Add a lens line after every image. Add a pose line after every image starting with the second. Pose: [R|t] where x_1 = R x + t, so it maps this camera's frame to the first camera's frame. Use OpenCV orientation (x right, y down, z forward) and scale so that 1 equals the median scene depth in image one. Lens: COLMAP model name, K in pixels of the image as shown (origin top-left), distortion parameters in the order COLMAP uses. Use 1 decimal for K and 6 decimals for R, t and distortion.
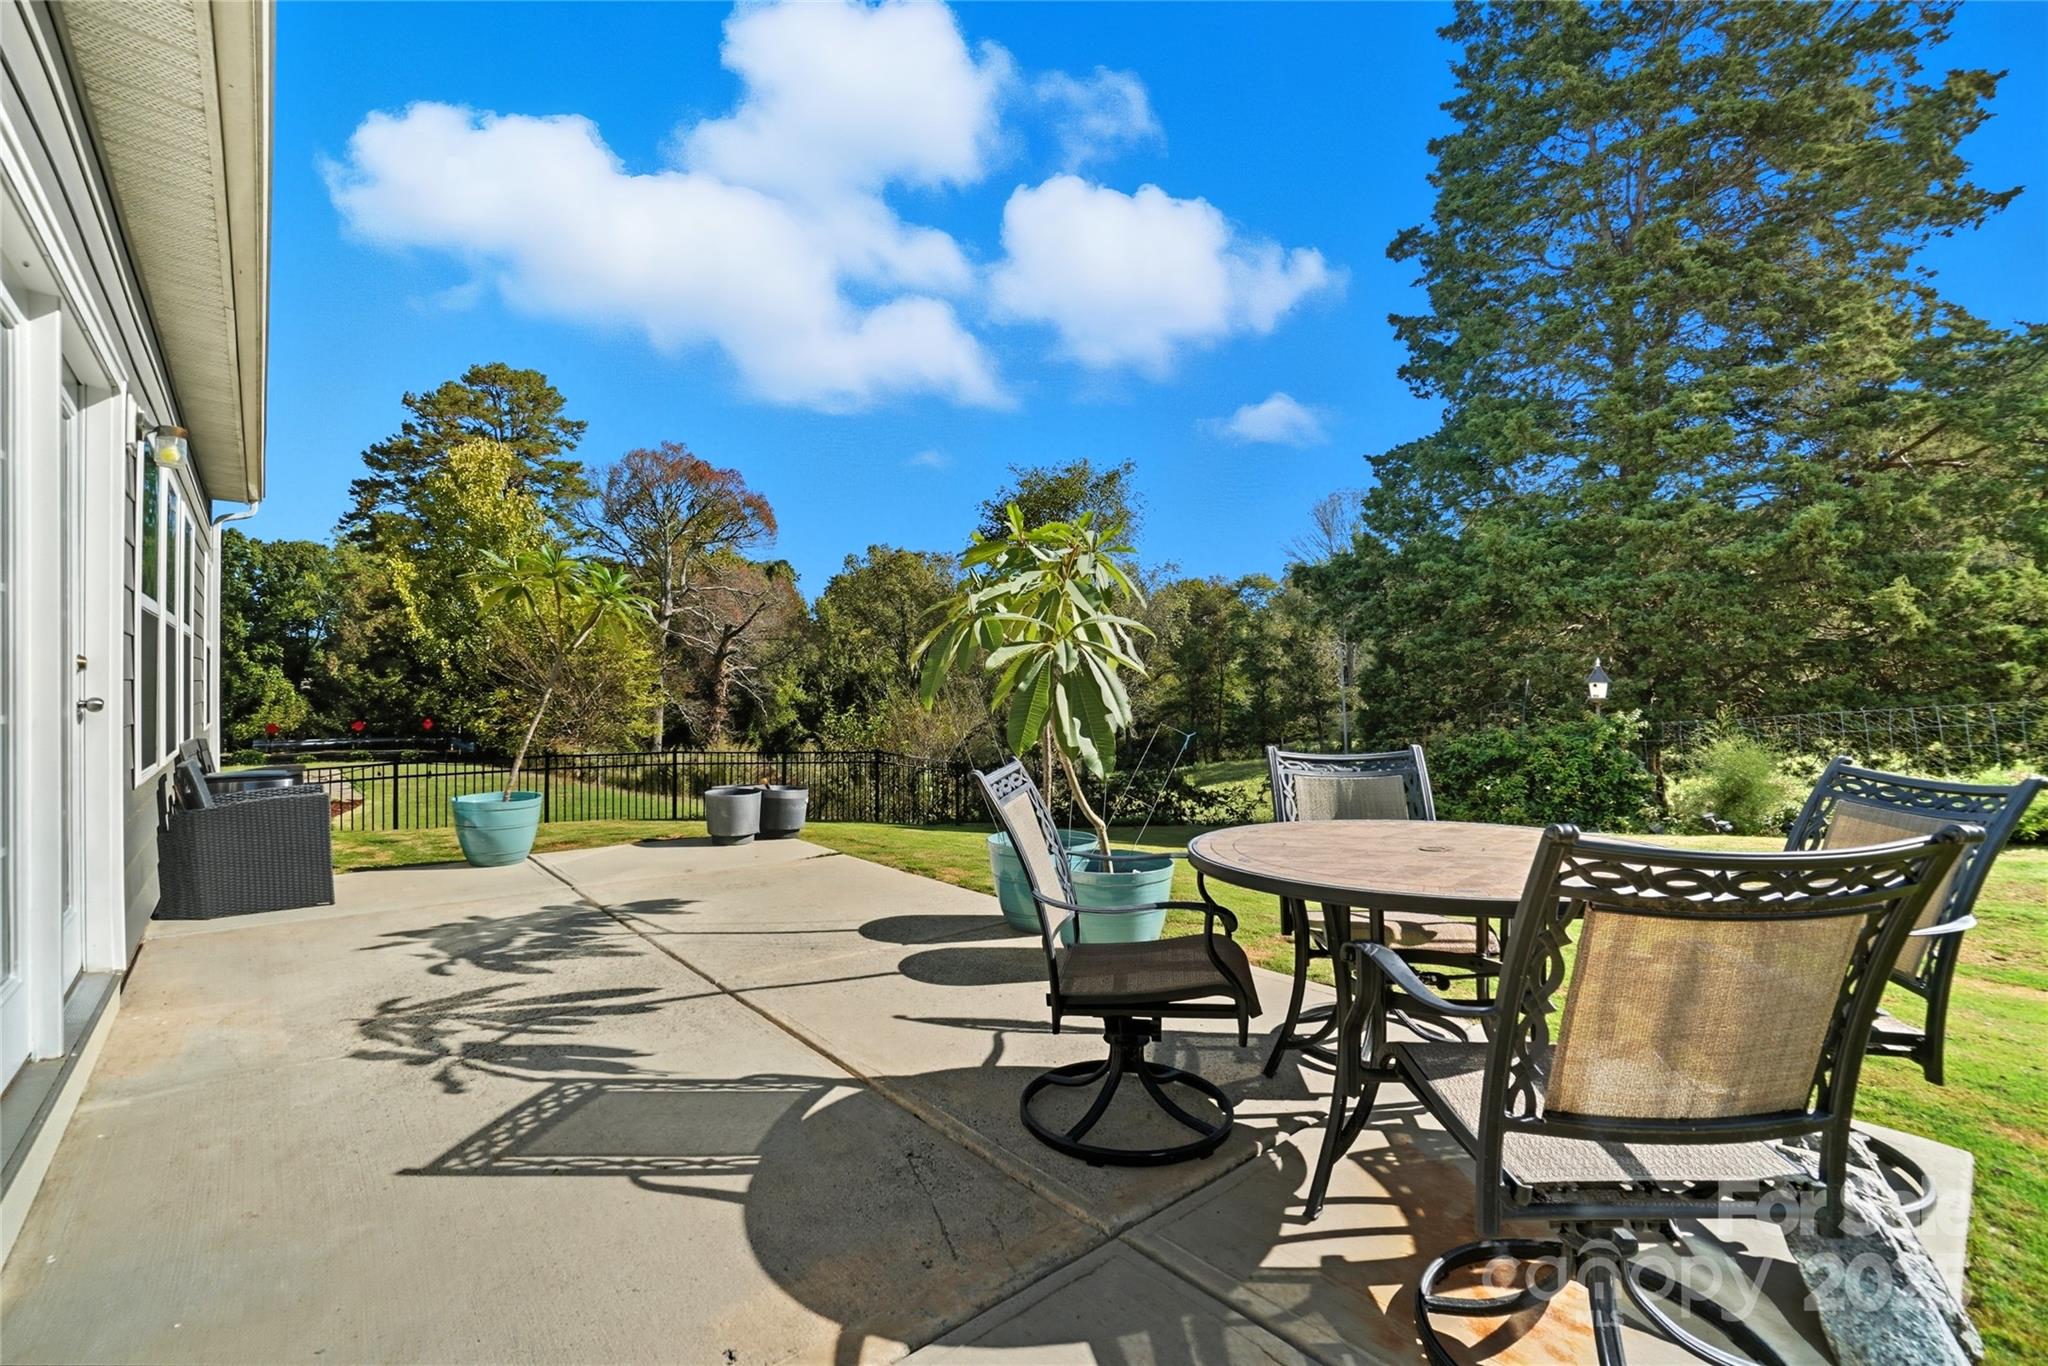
lens RADIAL K [[922.1, 0, 1015.1], [0, 922.1, 691.2], [0, 0, 1]] dist [-0.067227, 0.024953]
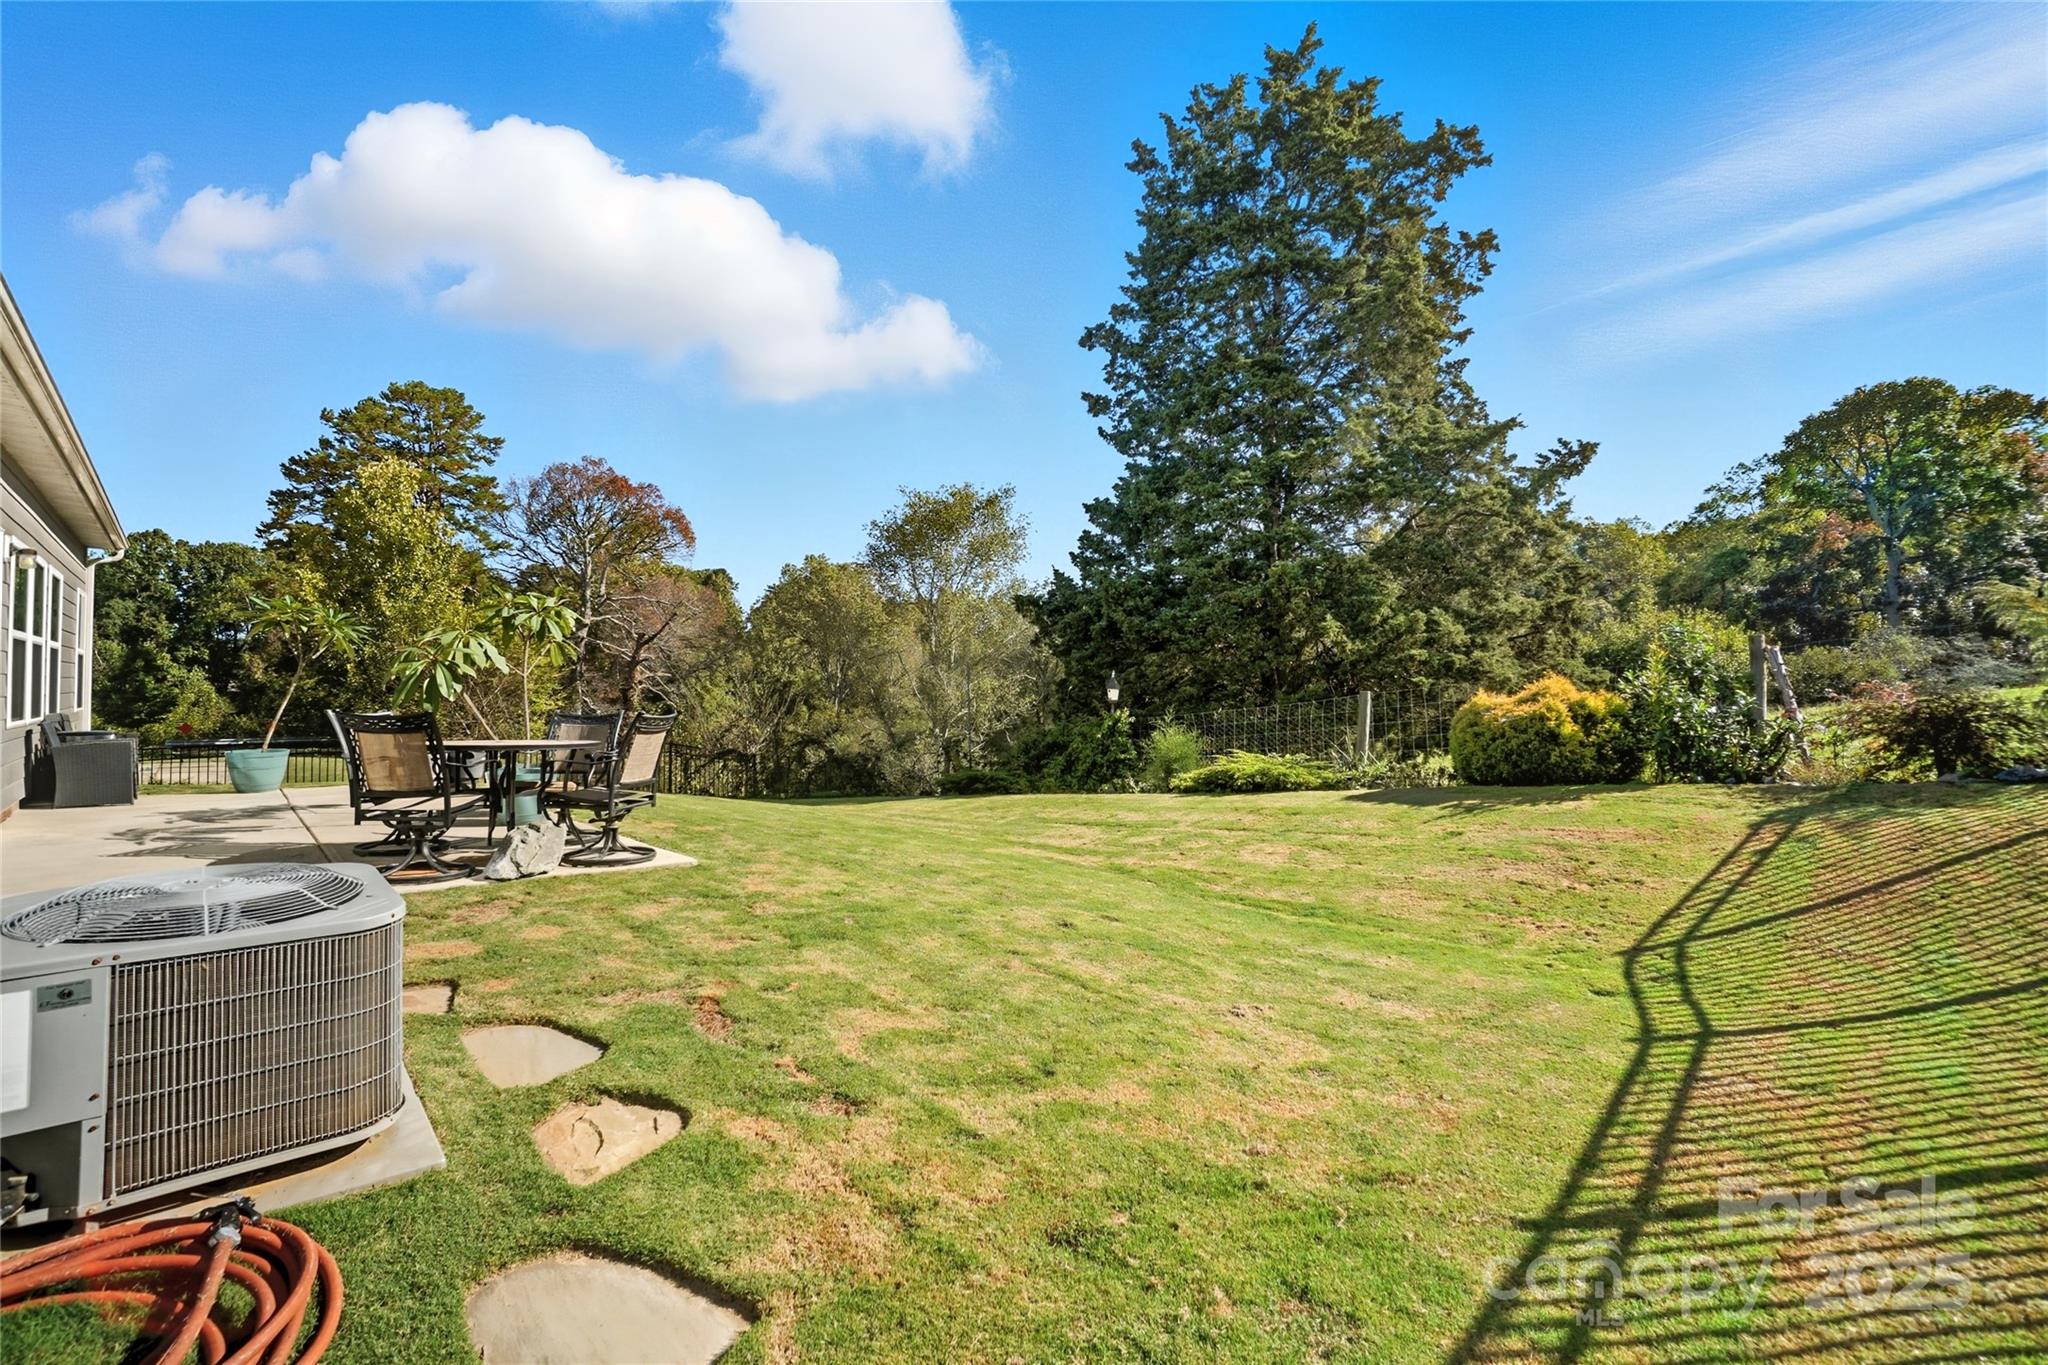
lens RADIAL K [[922.1, 0, 1015.1], [0, 922.1, 690.7], [0, 0, 1]] dist [-0.067227, 0.024953]
pose [[0.998920, 0.008159, 0.045752, 0.075884], [-0.007664, 0.999910, -0.011004, 0.001782], [-0.045838, 0.010641, 0.998892, -0.069700]]
